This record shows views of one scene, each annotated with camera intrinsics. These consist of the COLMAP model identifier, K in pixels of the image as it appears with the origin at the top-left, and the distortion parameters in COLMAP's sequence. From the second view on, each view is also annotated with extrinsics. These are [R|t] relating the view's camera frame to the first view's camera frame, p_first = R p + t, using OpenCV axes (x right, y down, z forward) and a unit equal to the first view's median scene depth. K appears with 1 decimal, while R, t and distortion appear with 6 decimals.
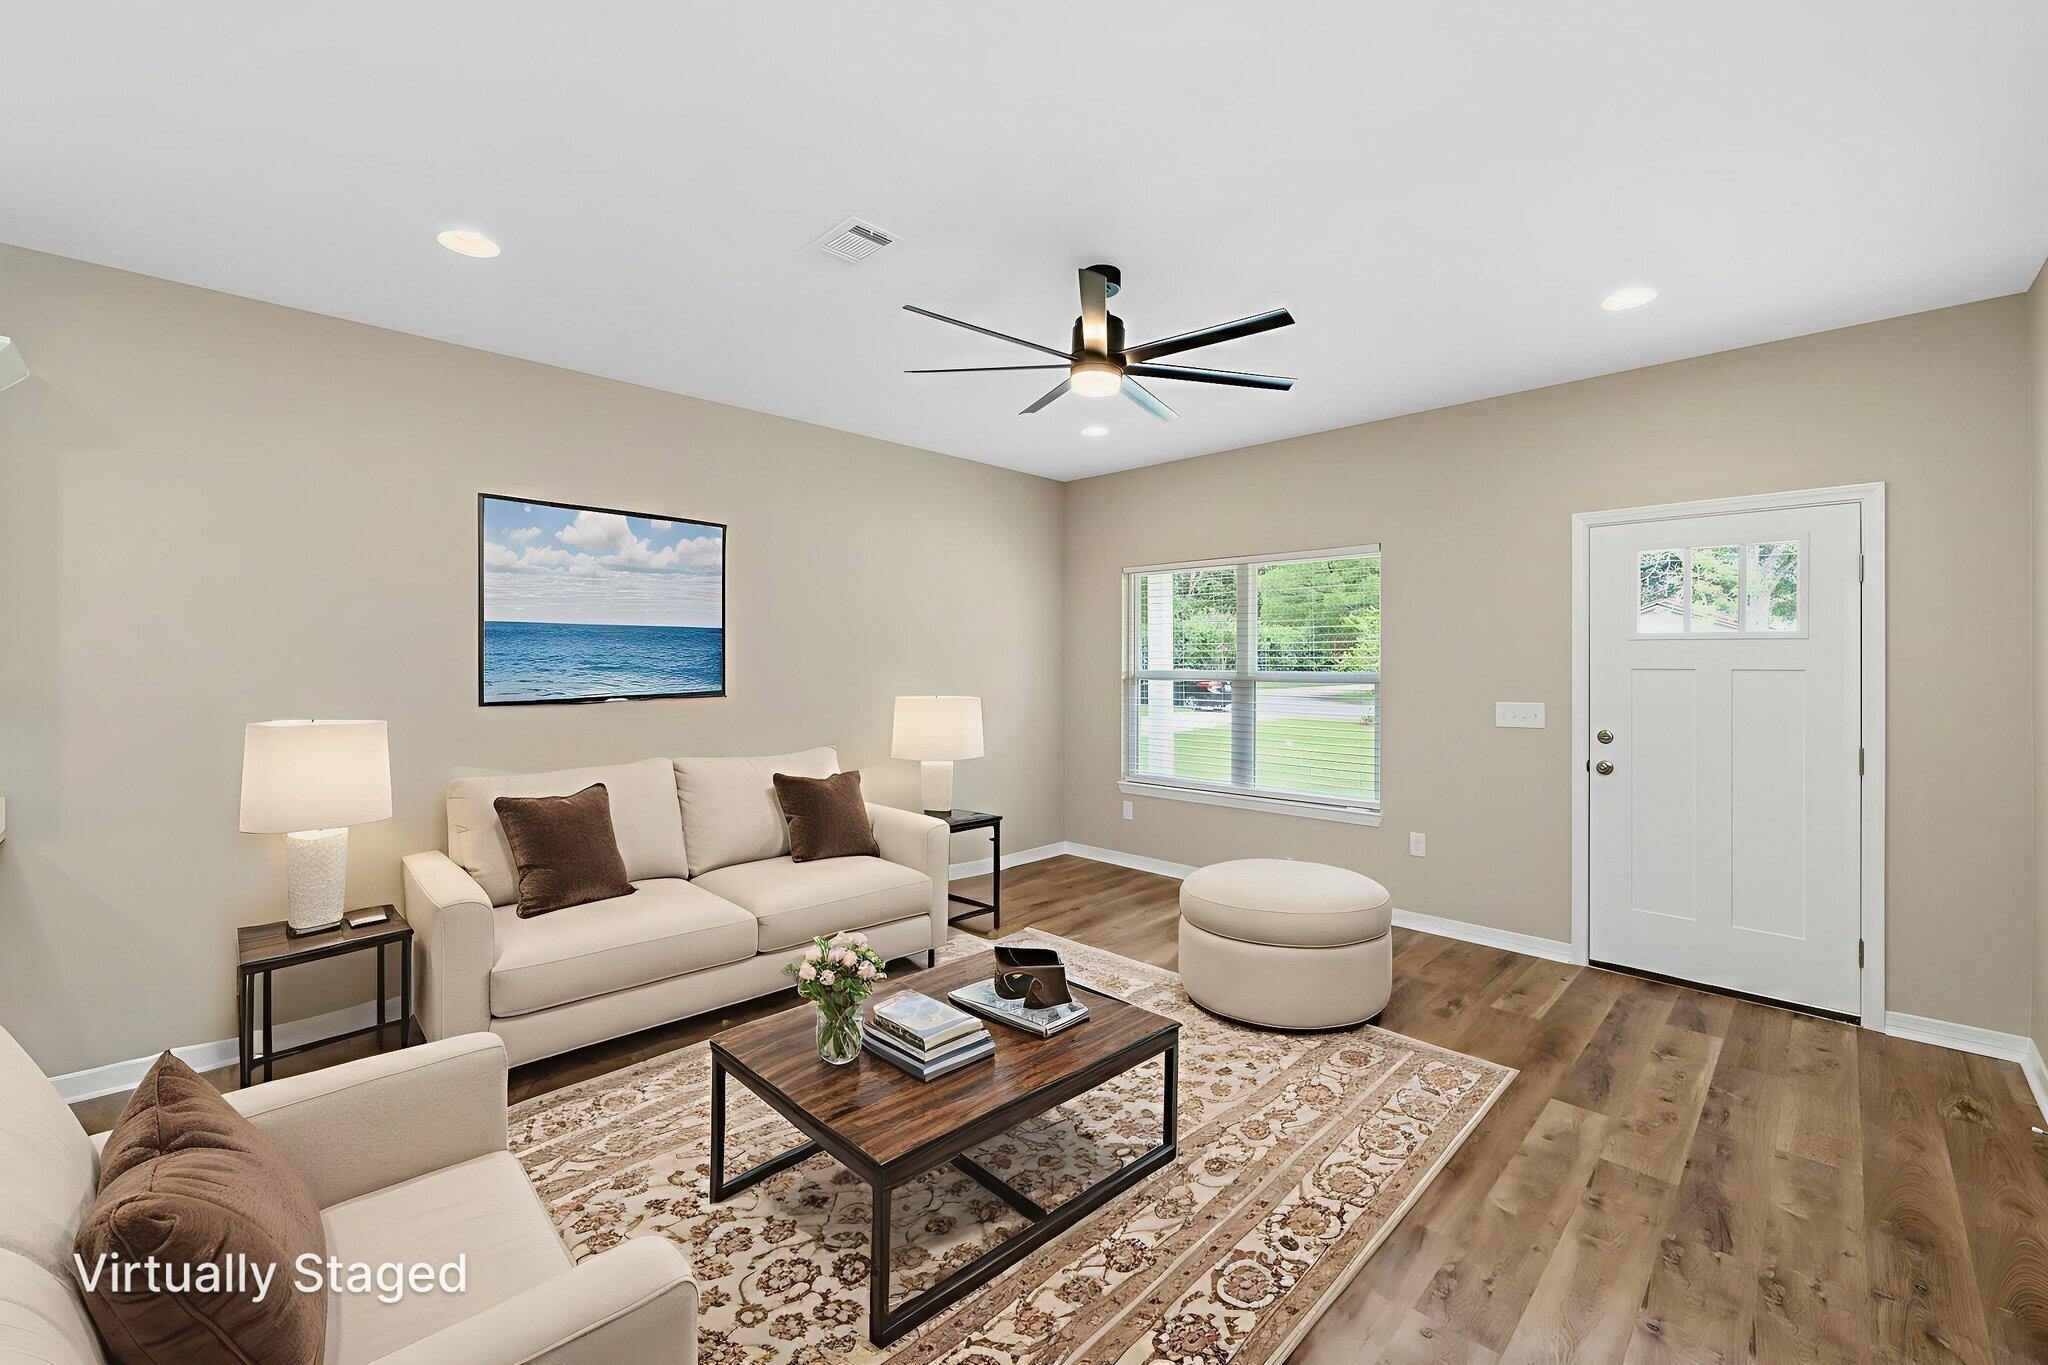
lens RADIAL K [[846.9, 0, 1021.4], [0, 846.9, 658.7], [0, 0, 1]] dist [-0.000858, -0.000268]
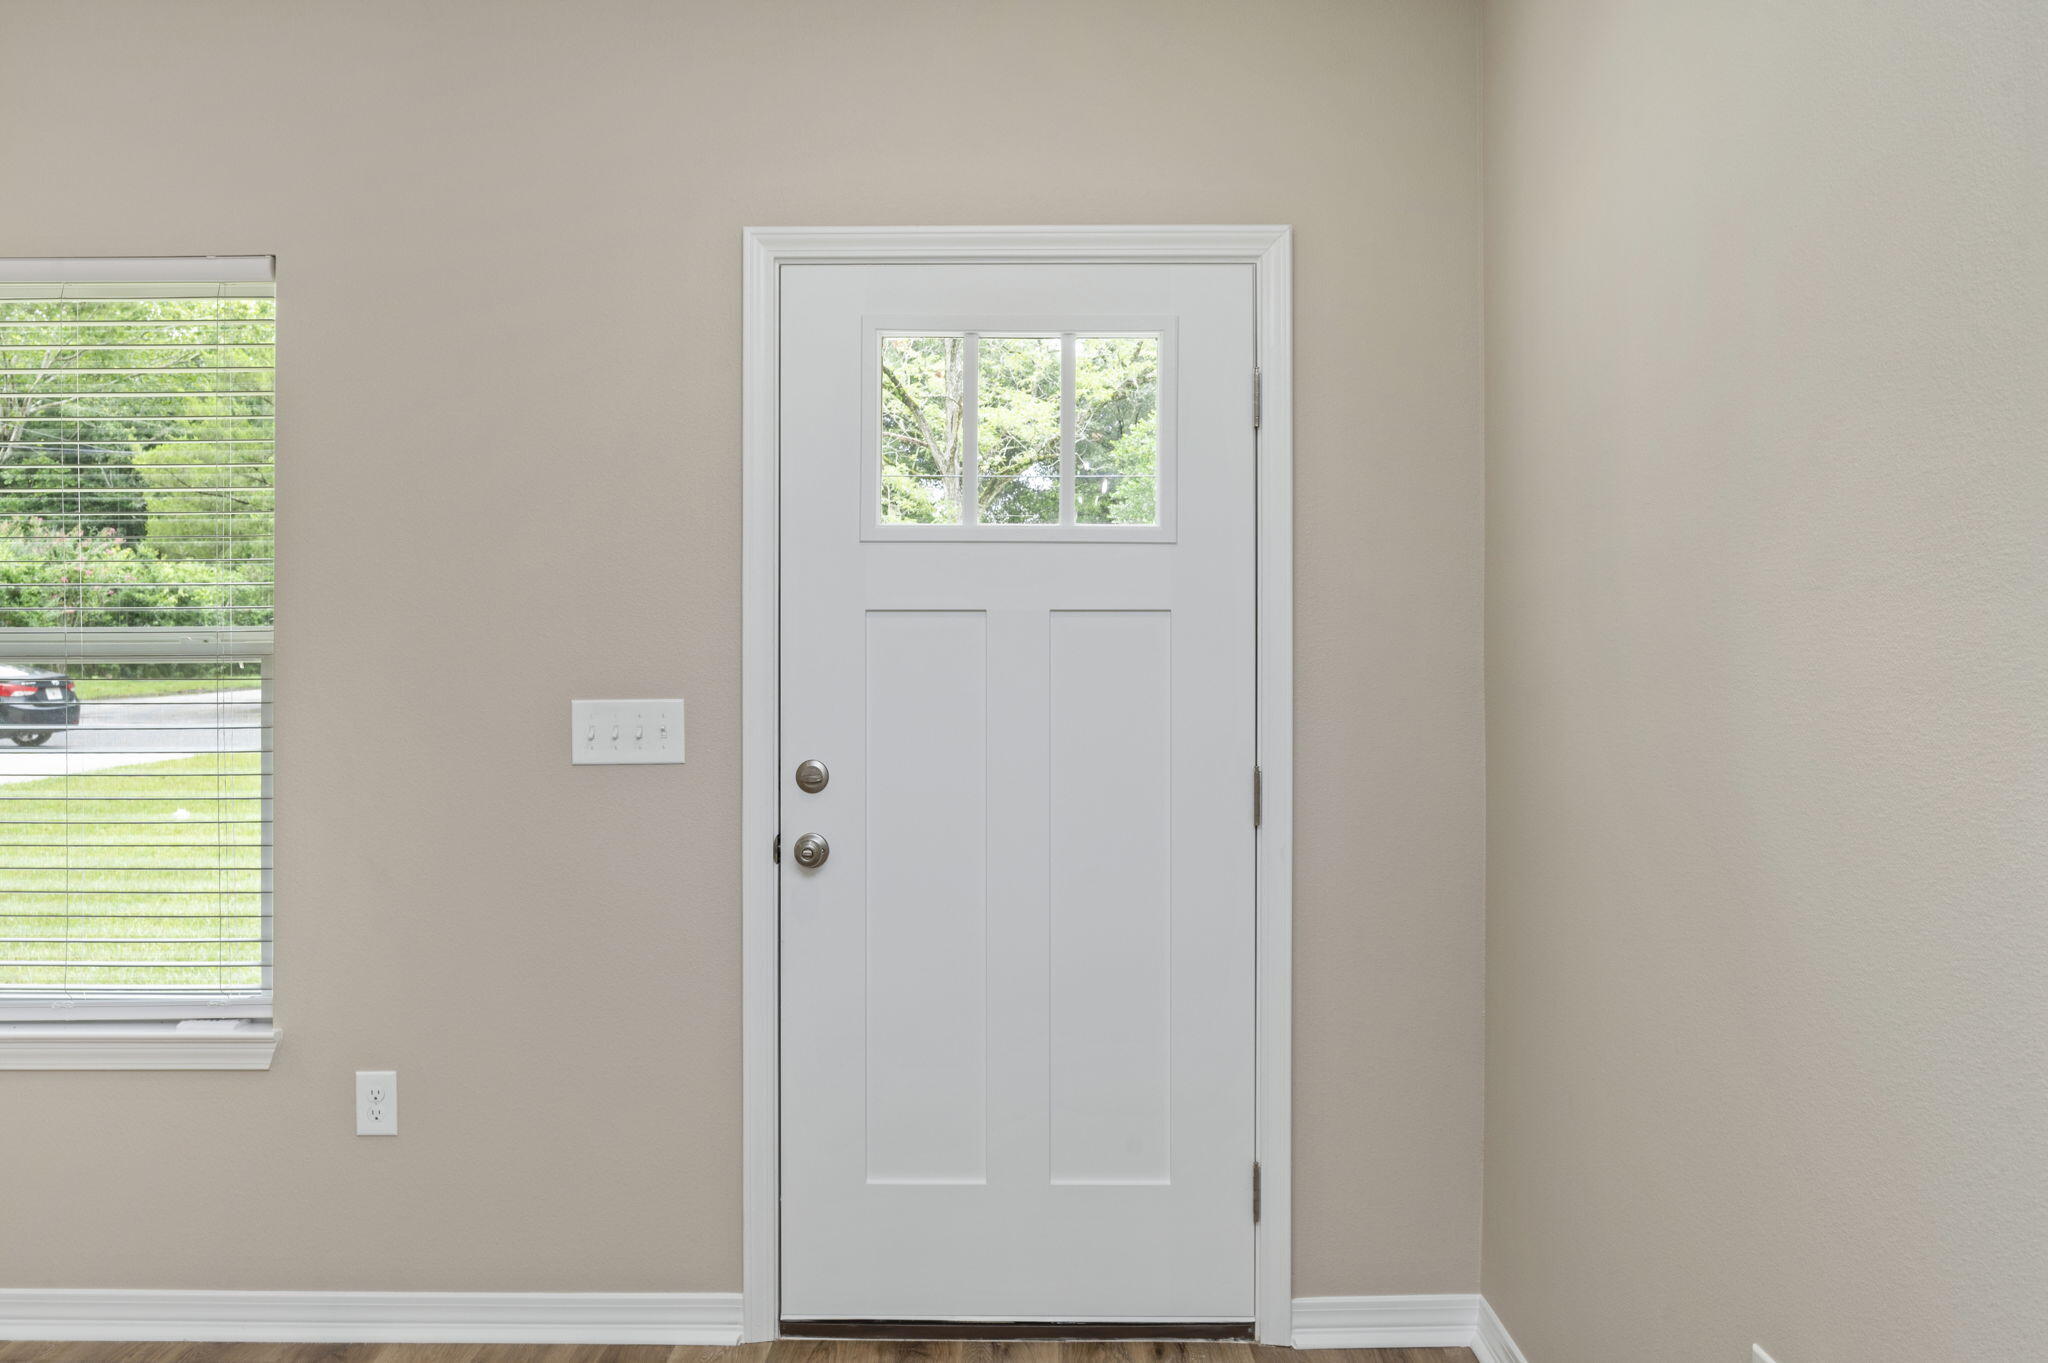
lens RADIAL K [[1243.0, 0, 1016.1], [0, 1243.0, 665.2], [0, 0, 1]] dist [-0.010241, -0.001834]
pose [[0.691904, -0.004355, 0.721977, 0.317195], [-0.001552, 0.999971, 0.007520, 0.032625], [-0.721988, -0.006324, 0.691877, 0.503232]]
